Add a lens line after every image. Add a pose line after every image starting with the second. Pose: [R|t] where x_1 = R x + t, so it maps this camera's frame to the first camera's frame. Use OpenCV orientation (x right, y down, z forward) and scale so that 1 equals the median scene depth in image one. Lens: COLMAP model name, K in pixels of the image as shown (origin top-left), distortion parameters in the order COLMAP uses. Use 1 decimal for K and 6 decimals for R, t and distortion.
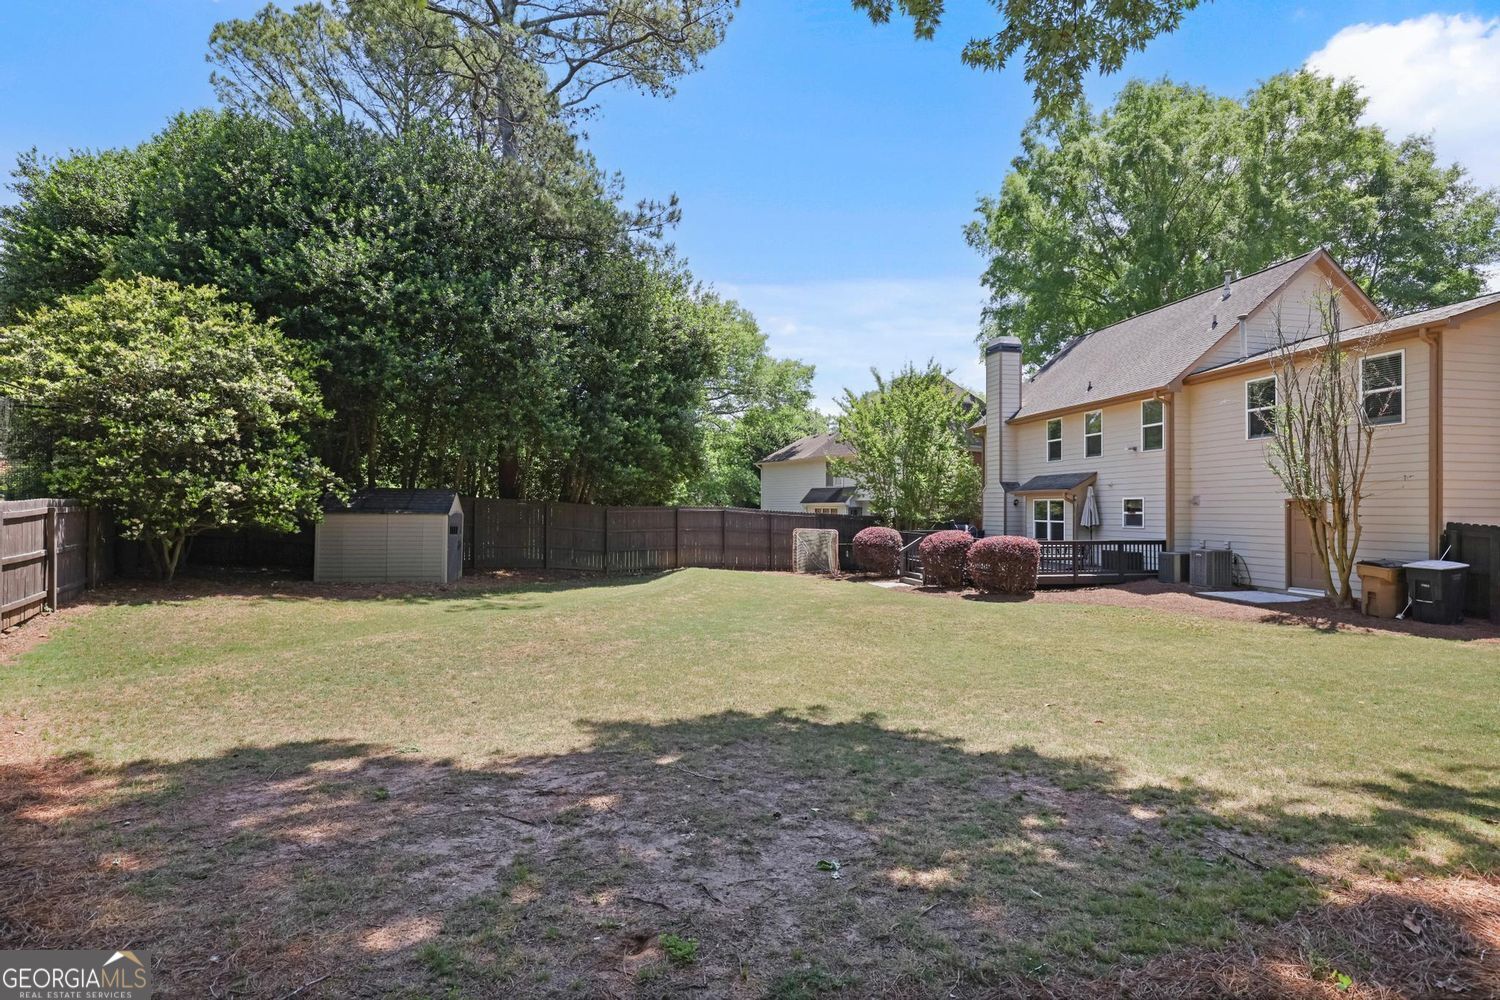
lens RADIAL K [[783.6, 0, 751.2], [0, 783.6, 502.1], [0, 0, 1]] dist [-0.003541, -0.000174]
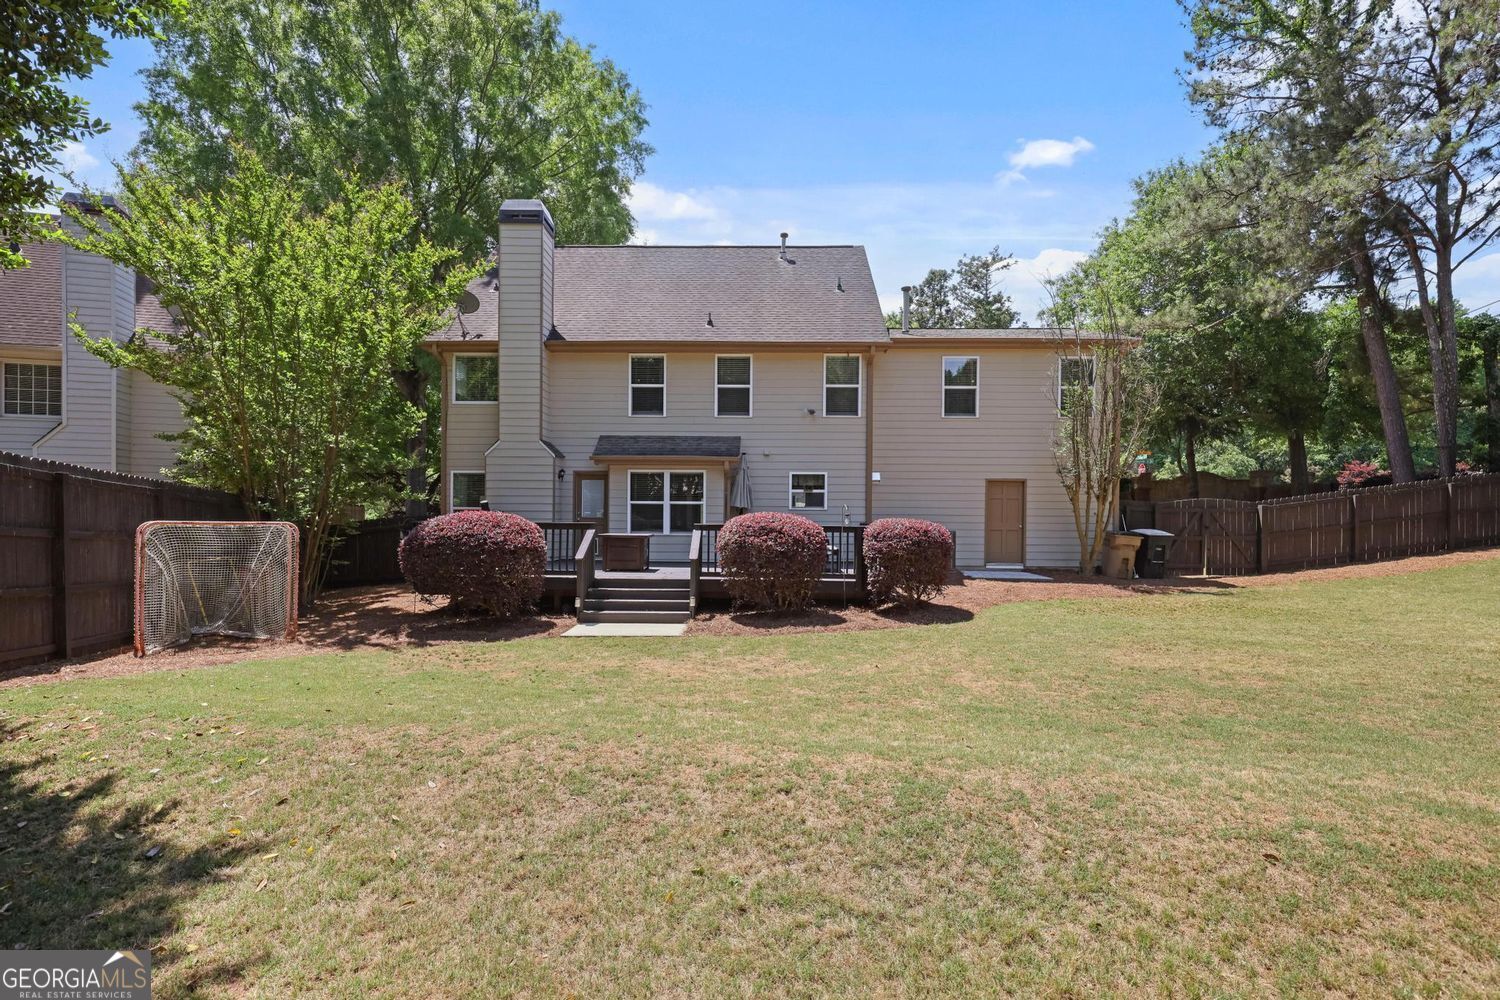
lens RADIAL K [[783.6, 0, 750.6], [0, 783.6, 508.7], [0, 0, 1]] dist [-0.003541, -0.000174]
pose [[0.186507, 0.000965, 0.982453, -0.292979], [-0.014906, 0.999887, 0.001848, 0.029224], [-0.982340, -0.014990, 0.186501, 0.837858]]
